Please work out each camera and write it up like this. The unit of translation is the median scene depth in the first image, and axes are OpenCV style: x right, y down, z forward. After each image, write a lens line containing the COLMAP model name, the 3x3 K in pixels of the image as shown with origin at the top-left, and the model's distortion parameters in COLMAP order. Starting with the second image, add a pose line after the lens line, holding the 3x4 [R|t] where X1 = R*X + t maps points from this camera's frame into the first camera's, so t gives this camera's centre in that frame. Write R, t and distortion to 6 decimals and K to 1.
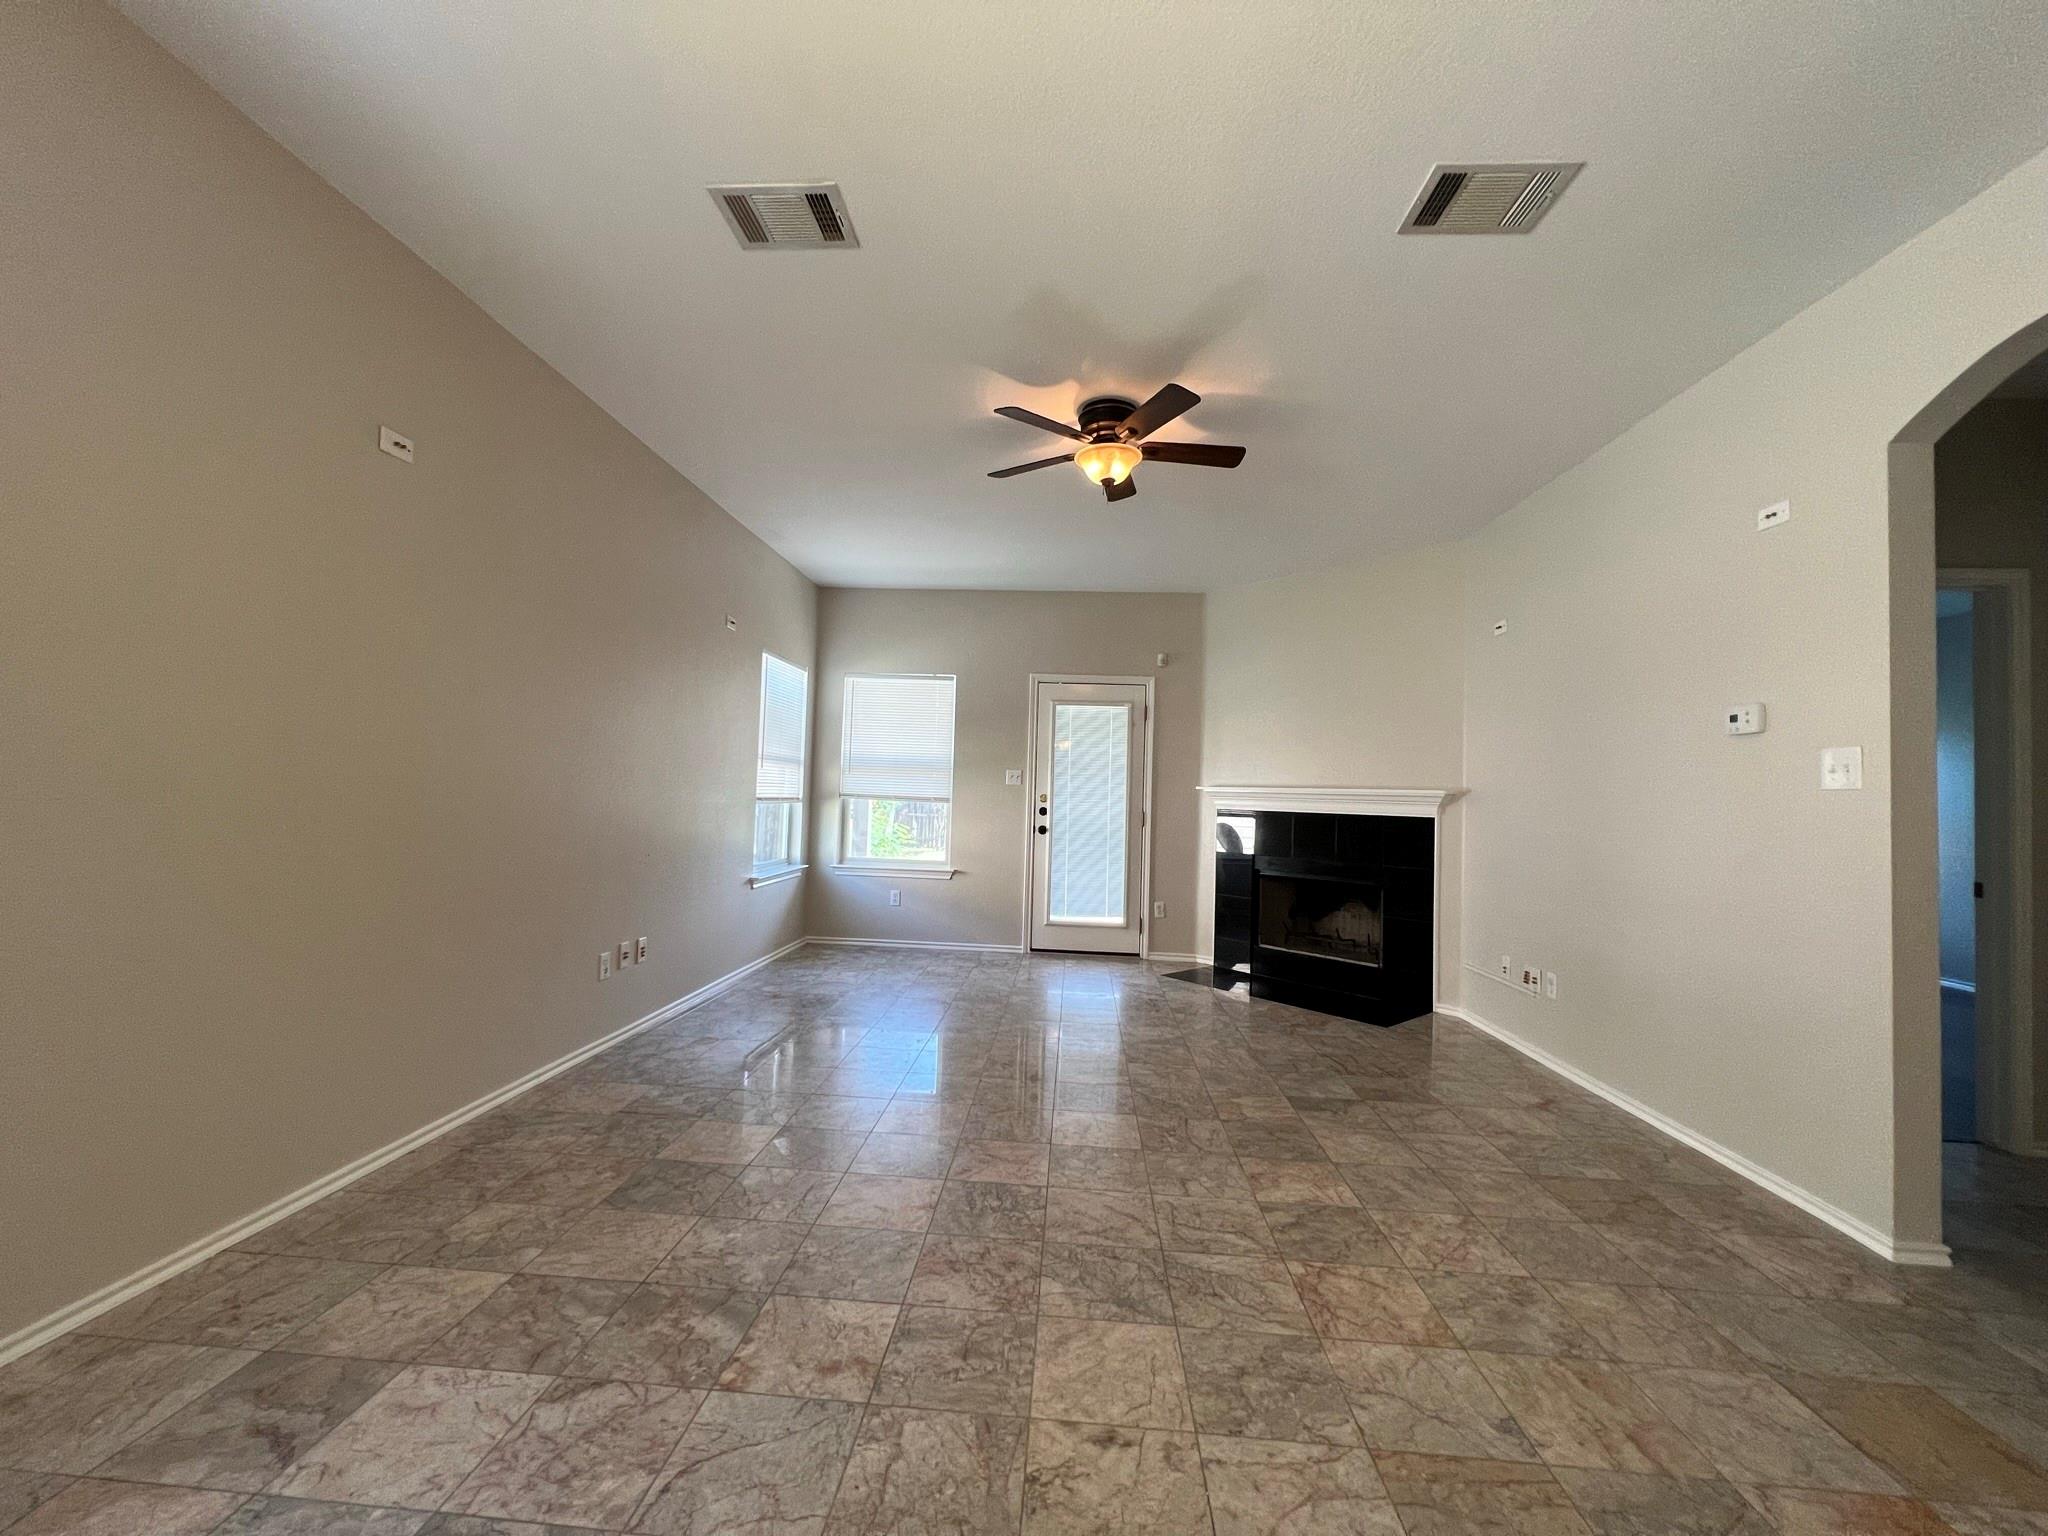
lens RADIAL K [[814.4, 0, 1018.3], [0, 814.4, 765.2], [0, 0, 1]] dist [-0.000373, -0.000349]
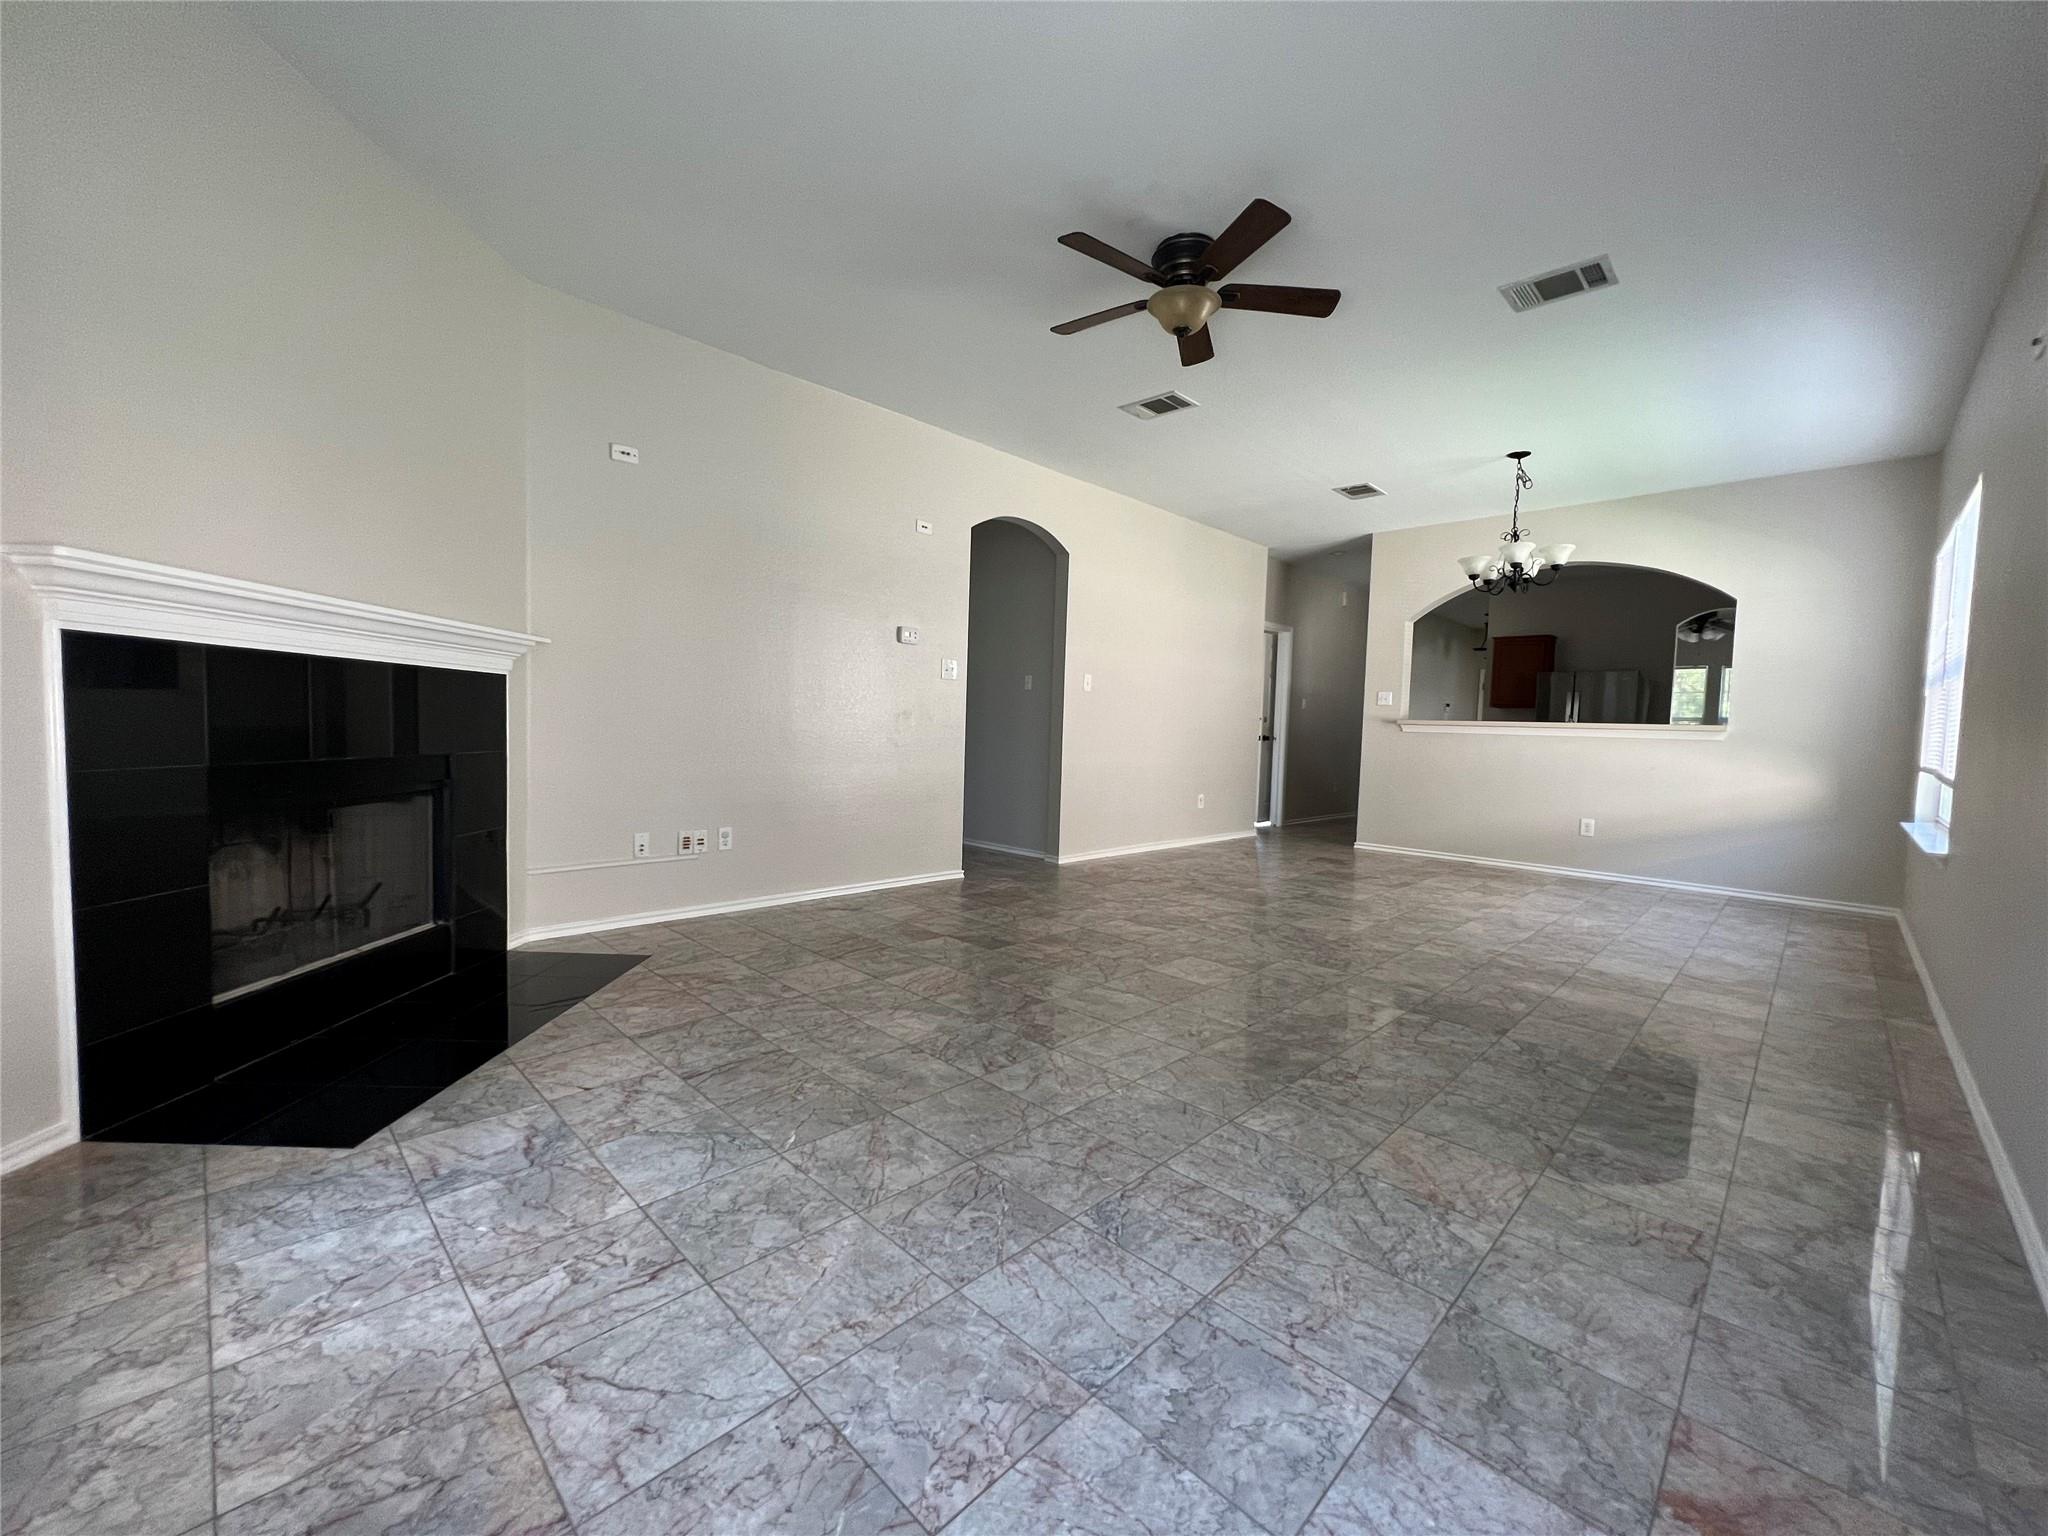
lens RADIAL K [[814.4, 0, 1018.3], [0, 814.4, 765.2], [0, 0, 1]] dist [-0.000373, -0.000349]
pose [[-0.755137, -0.087738, 0.649669, -0.362656], [-0.082957, 0.995826, 0.038062, 0.107393], [-0.650297, -0.025153, -0.759264, 1.696934]]
